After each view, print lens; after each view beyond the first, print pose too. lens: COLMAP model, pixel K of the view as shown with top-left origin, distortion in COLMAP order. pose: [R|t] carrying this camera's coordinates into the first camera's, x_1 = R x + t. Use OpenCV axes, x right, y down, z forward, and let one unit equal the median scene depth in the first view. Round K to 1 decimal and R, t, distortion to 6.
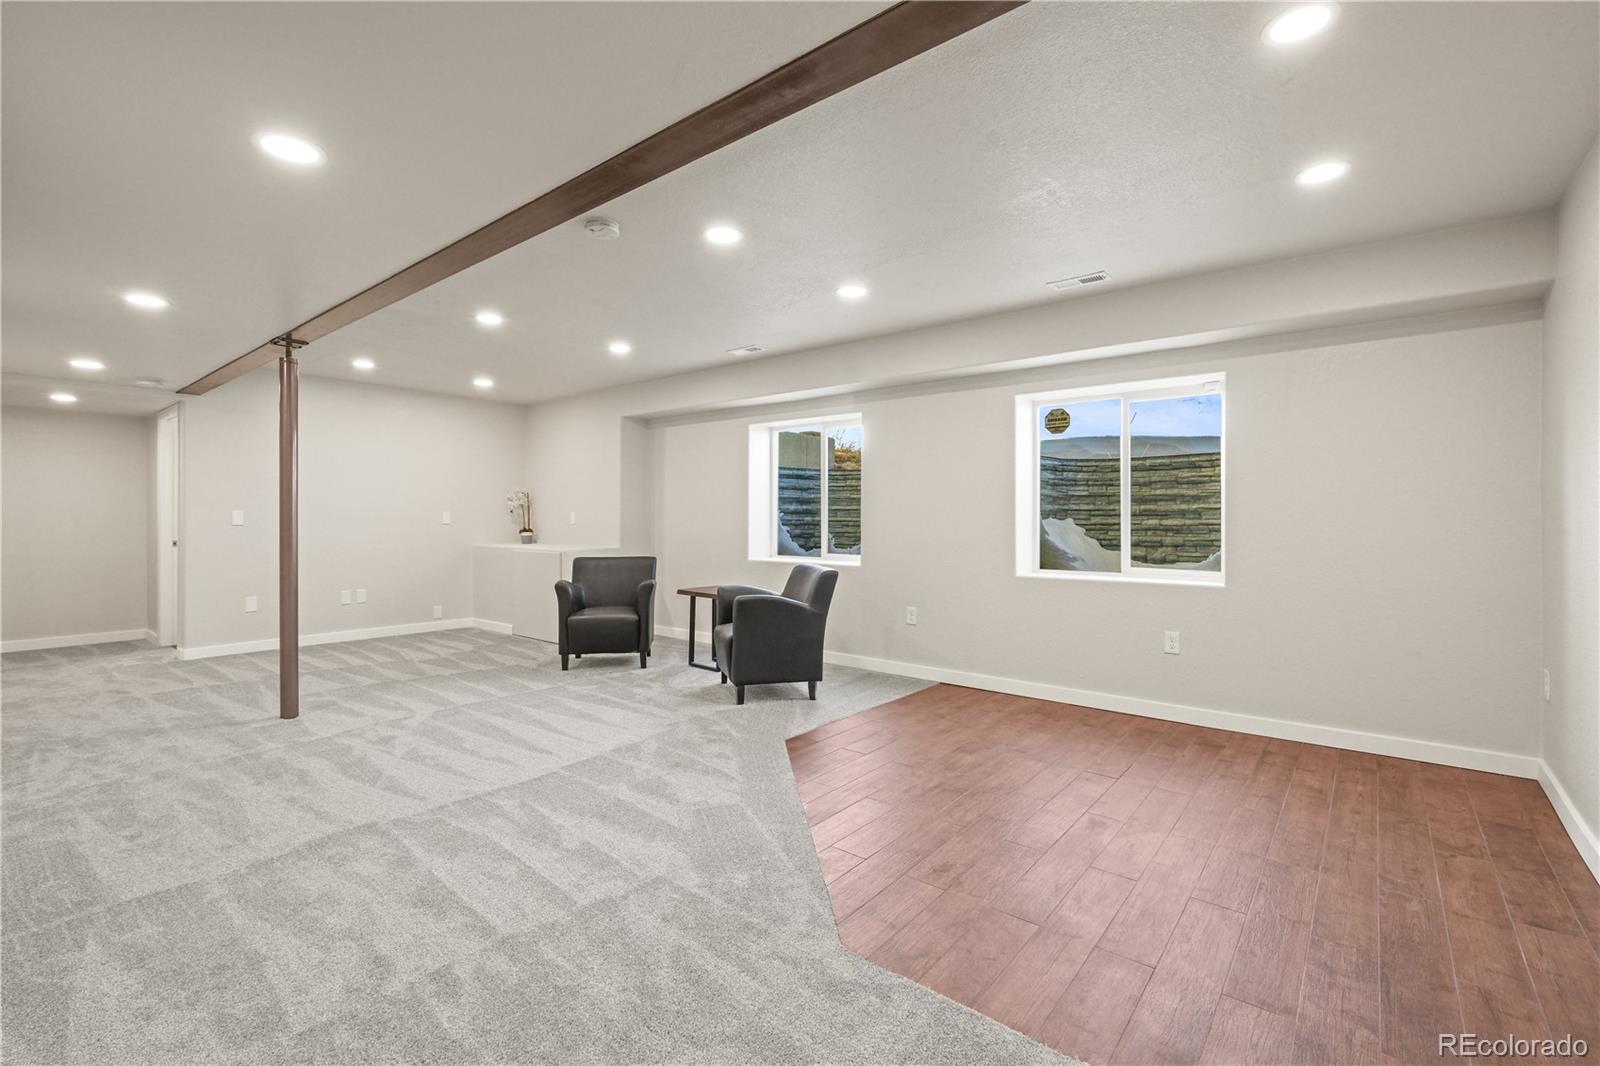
lens RADIAL K [[703.3, 0, 796.0], [0, 703.3, 525.0], [0, 0, 1]] dist [0.004584, 0.000048]
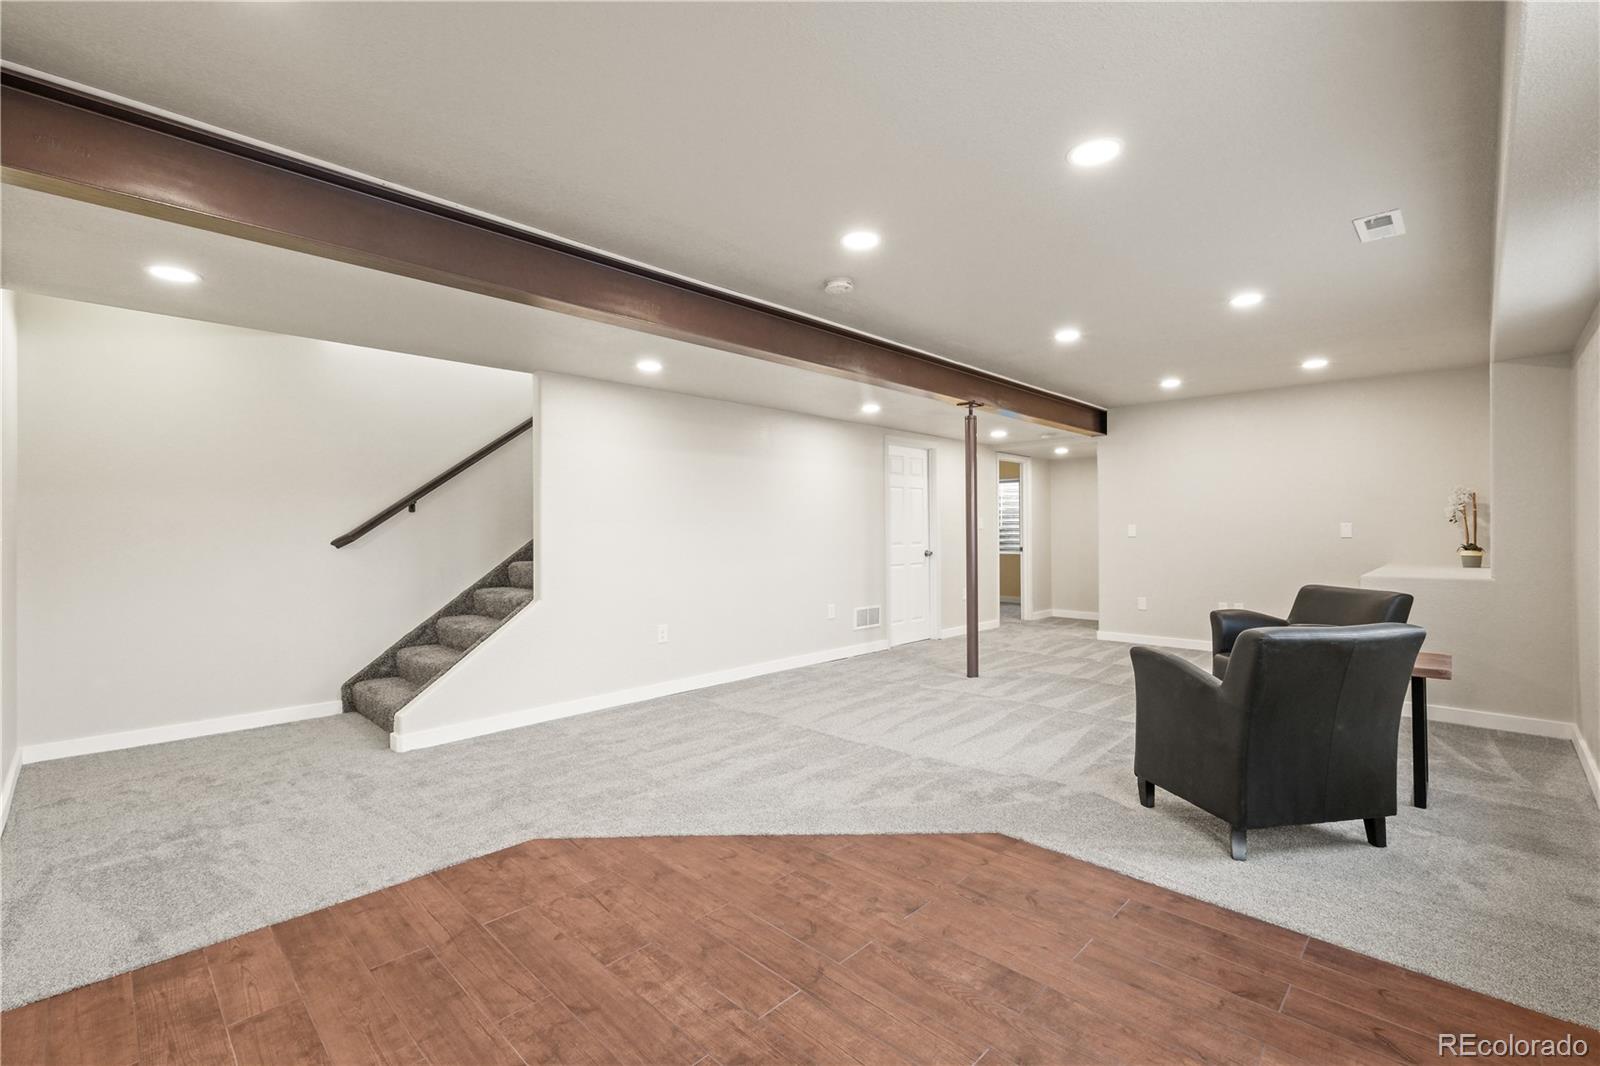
lens RADIAL K [[703.3, 0, 795.7], [0, 703.3, 531.4], [0, 0, 1]] dist [0.004584, 0.000048]
pose [[-0.094573, -0.001530, -0.995517, 0.831935], [-0.005043, 0.999987, -0.001057, -0.008762], [0.995505, 0.004921, -0.094580, 0.964769]]
